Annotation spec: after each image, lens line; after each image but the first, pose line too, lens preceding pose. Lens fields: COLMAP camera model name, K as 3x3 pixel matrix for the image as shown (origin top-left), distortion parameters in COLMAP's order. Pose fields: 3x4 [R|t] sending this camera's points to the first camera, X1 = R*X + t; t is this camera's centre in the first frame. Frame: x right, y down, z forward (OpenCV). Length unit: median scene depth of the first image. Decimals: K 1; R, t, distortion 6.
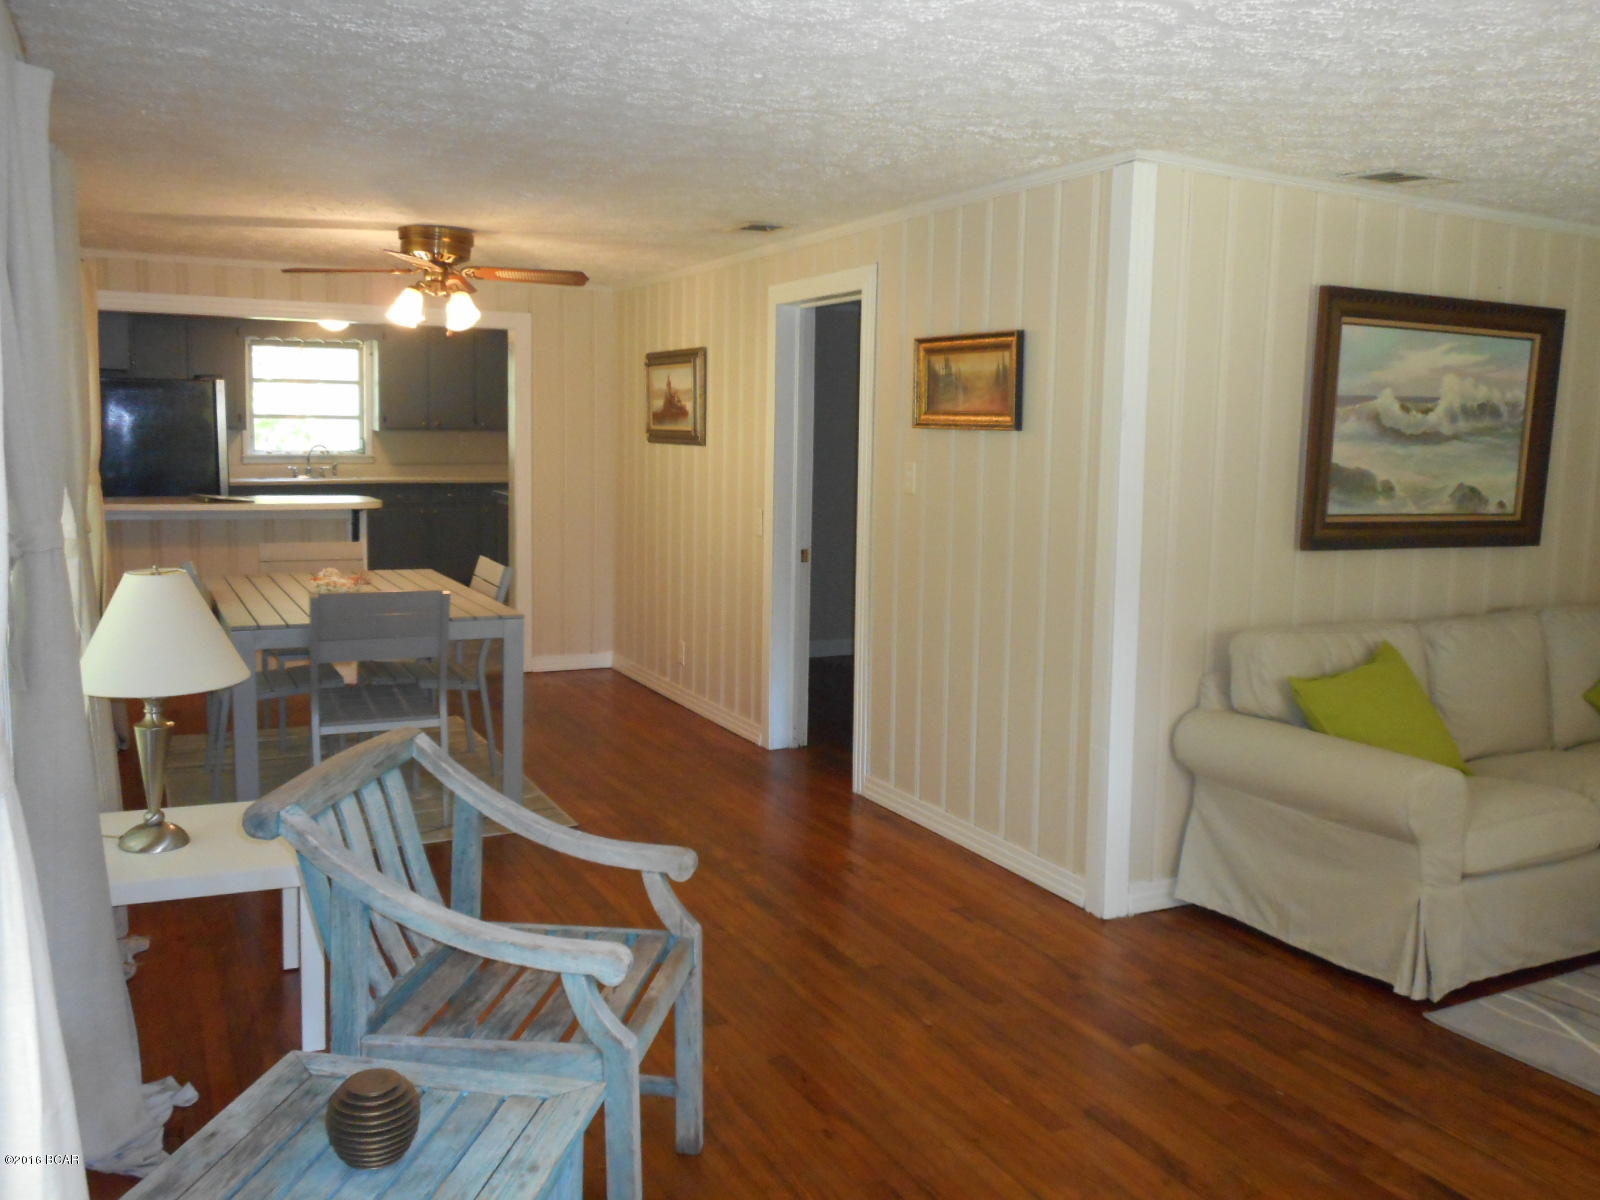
lens RADIAL K [[1354.5, 0, 811.9], [0, 1354.5, 587.7], [0, 0, 1]] dist [-0.015303, -0.000945]
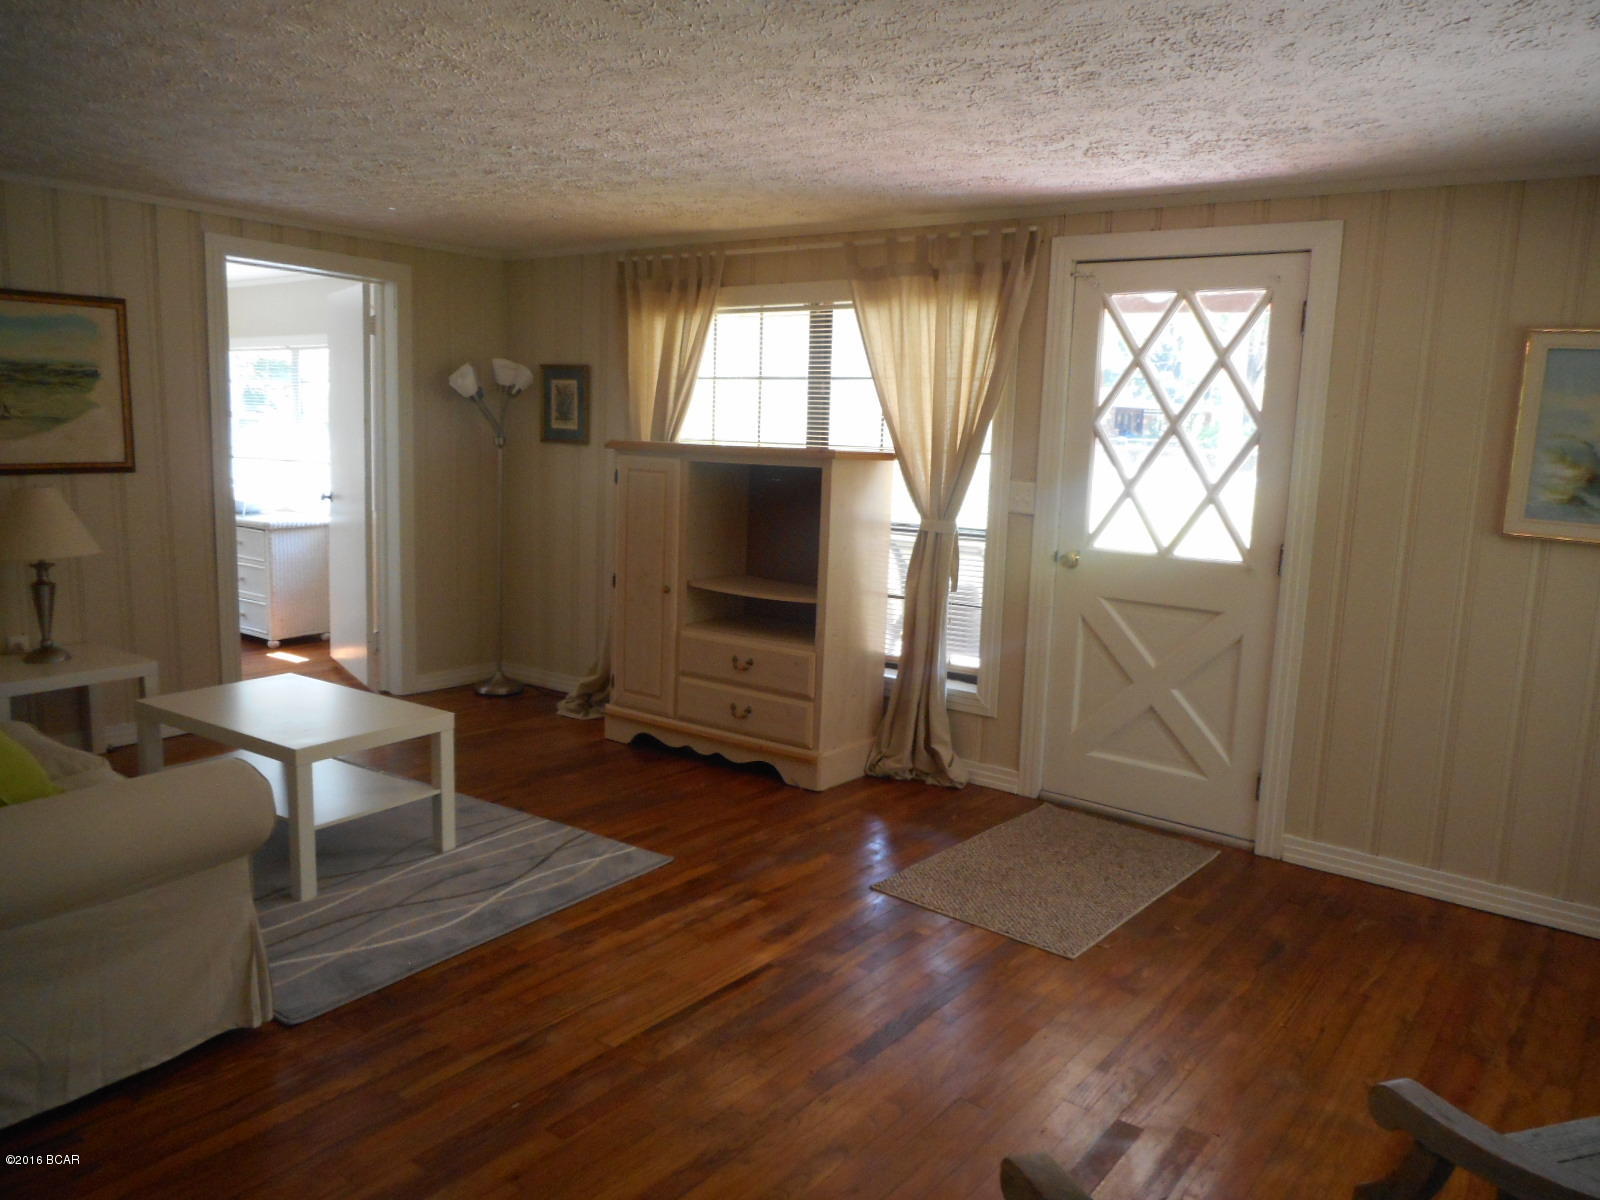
lens RADIAL K [[1198.7, 0, 799.5], [0, 1198.7, 595.7], [0, 0, 1]] dist [-0.018774, 0.017583]
pose [[-0.432769, -0.172002, 0.884944, -0.286717], [0.071795, 0.971936, 0.224020, -0.093883], [-0.898641, 0.160483, -0.408275, 0.805538]]
